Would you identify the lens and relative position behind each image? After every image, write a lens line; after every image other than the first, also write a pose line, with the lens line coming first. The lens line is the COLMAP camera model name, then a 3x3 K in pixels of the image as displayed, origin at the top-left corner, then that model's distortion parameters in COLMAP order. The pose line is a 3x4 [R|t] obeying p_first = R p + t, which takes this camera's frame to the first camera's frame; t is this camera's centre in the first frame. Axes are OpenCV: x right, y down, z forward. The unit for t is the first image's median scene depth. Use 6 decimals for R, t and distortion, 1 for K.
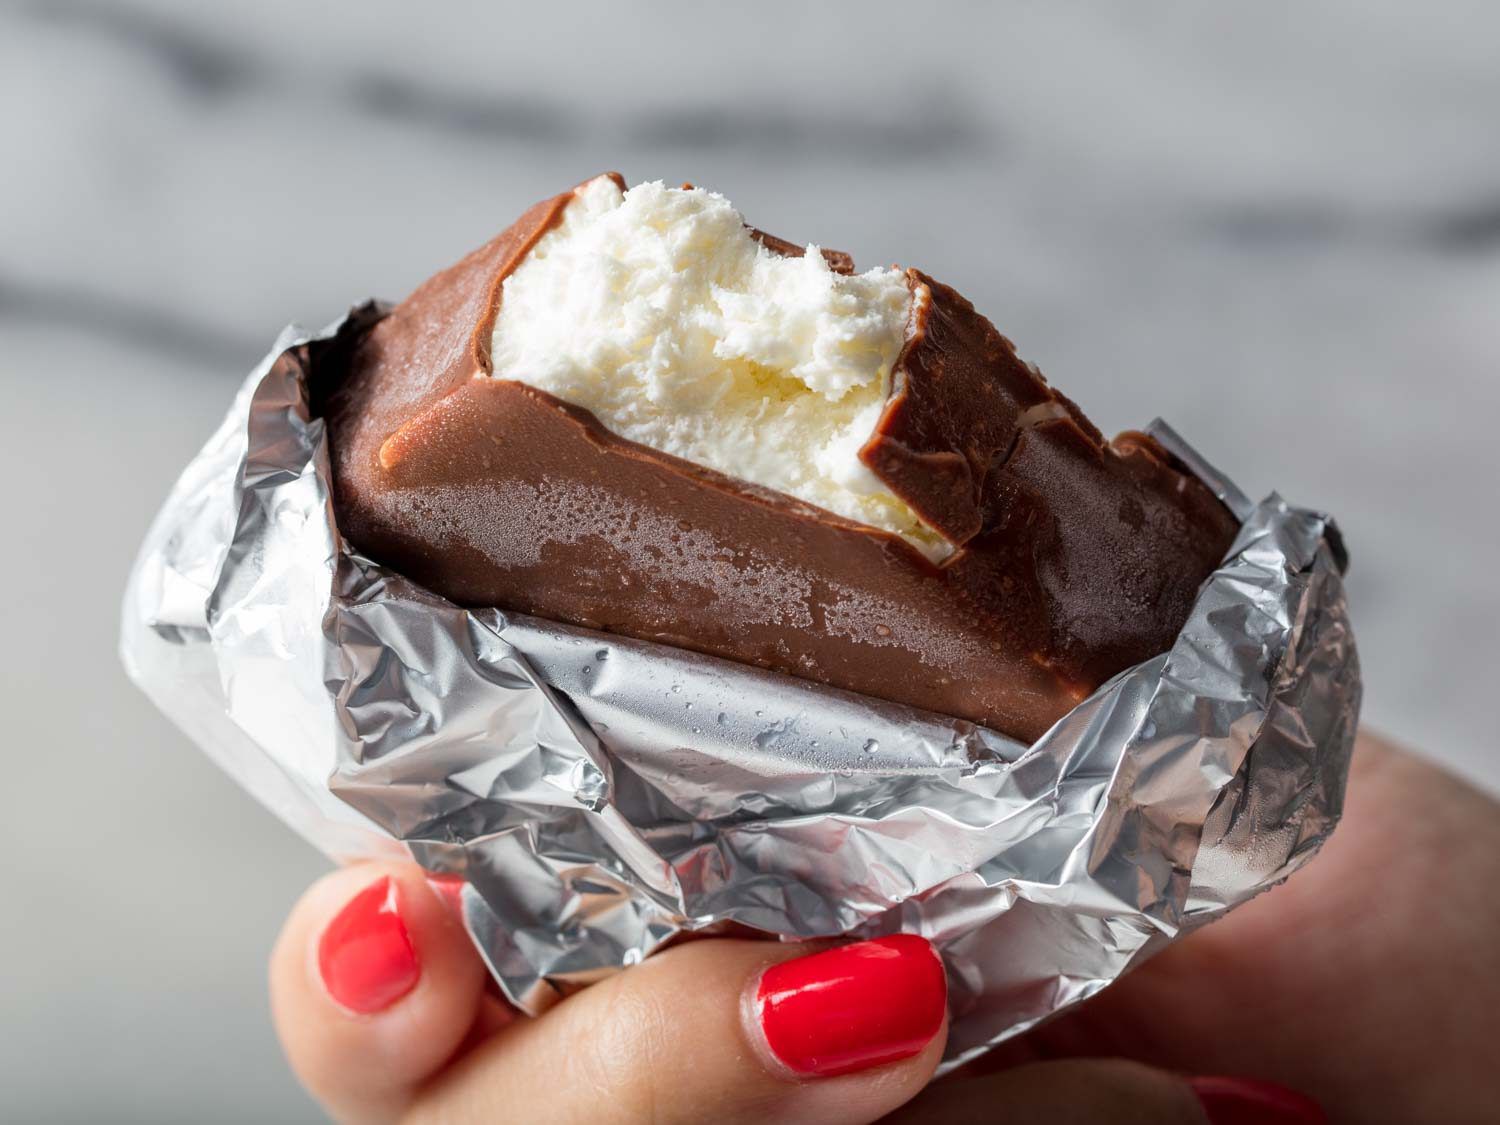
lens RADIAL K [[5149.5, 0, 750.0], [0, 5149.5, 562.5], [0, 0, 1]] dist [0.012838, -0.204902]
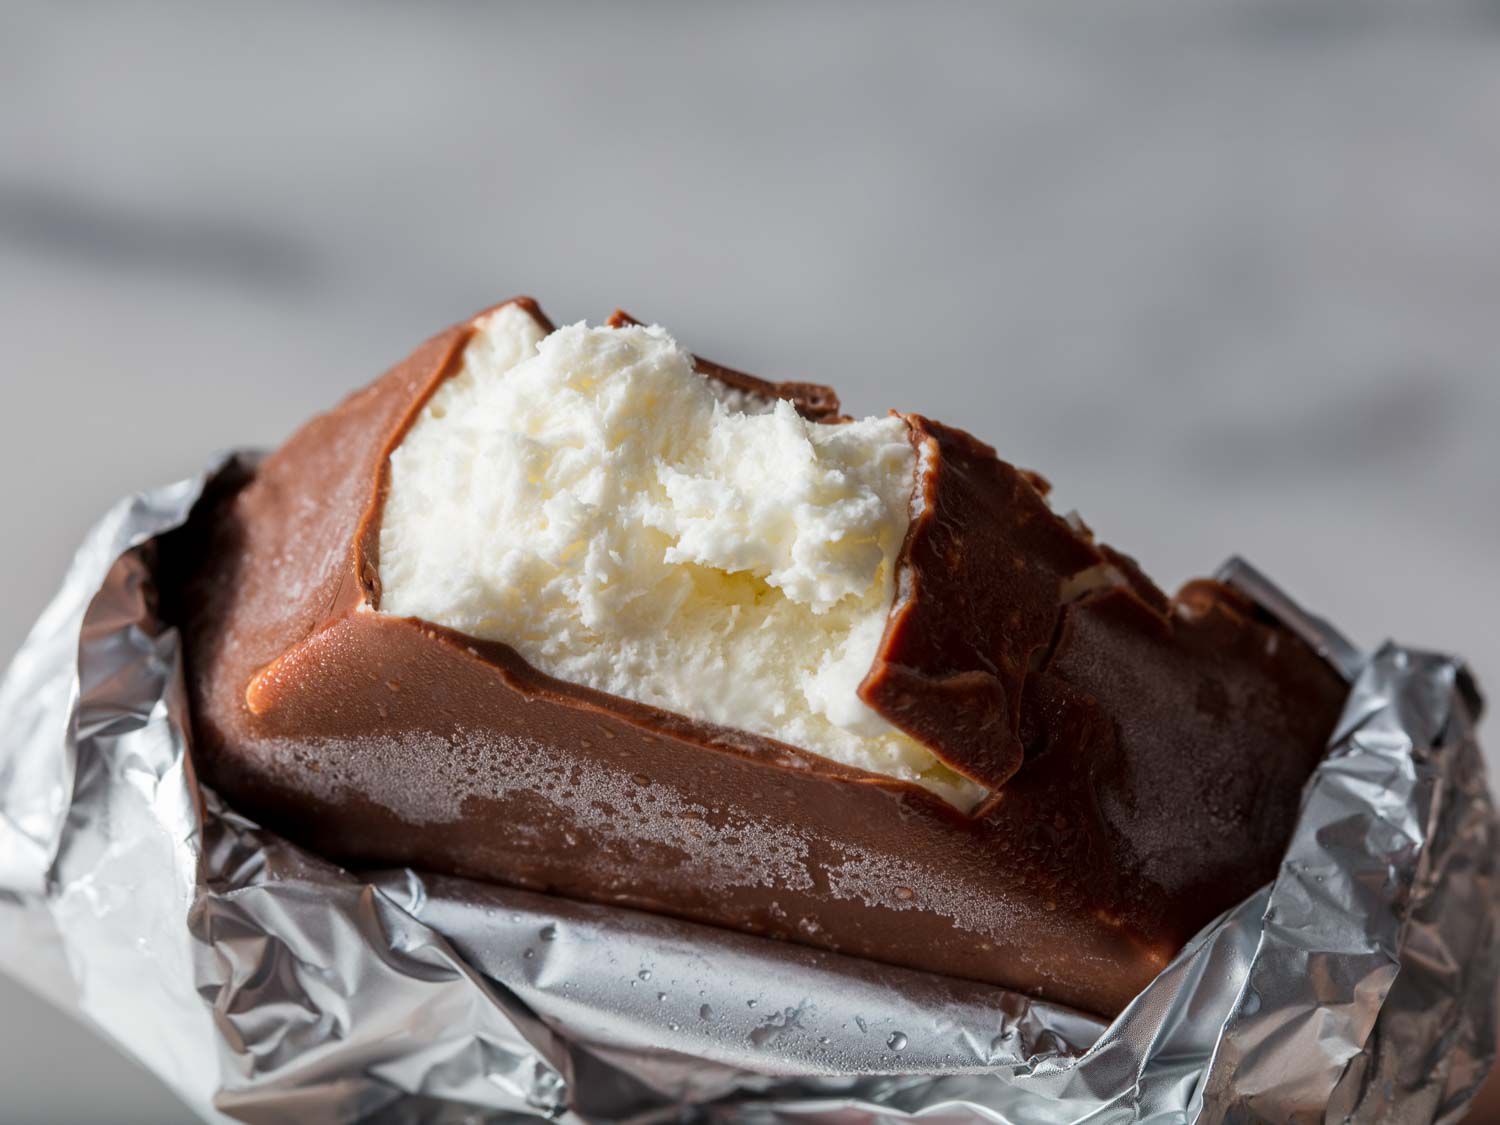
lens RADIAL K [[5149.5, 0, 750.0], [0, 5149.5, 562.5], [0, 0, 1]] dist [0.012838, -0.204902]
pose [[0.998117, -0.060733, -0.008591, 0.012217], [0.061281, 0.993362, 0.097345, -0.112819], [0.002622, -0.097688, 0.995214, 0.226360]]
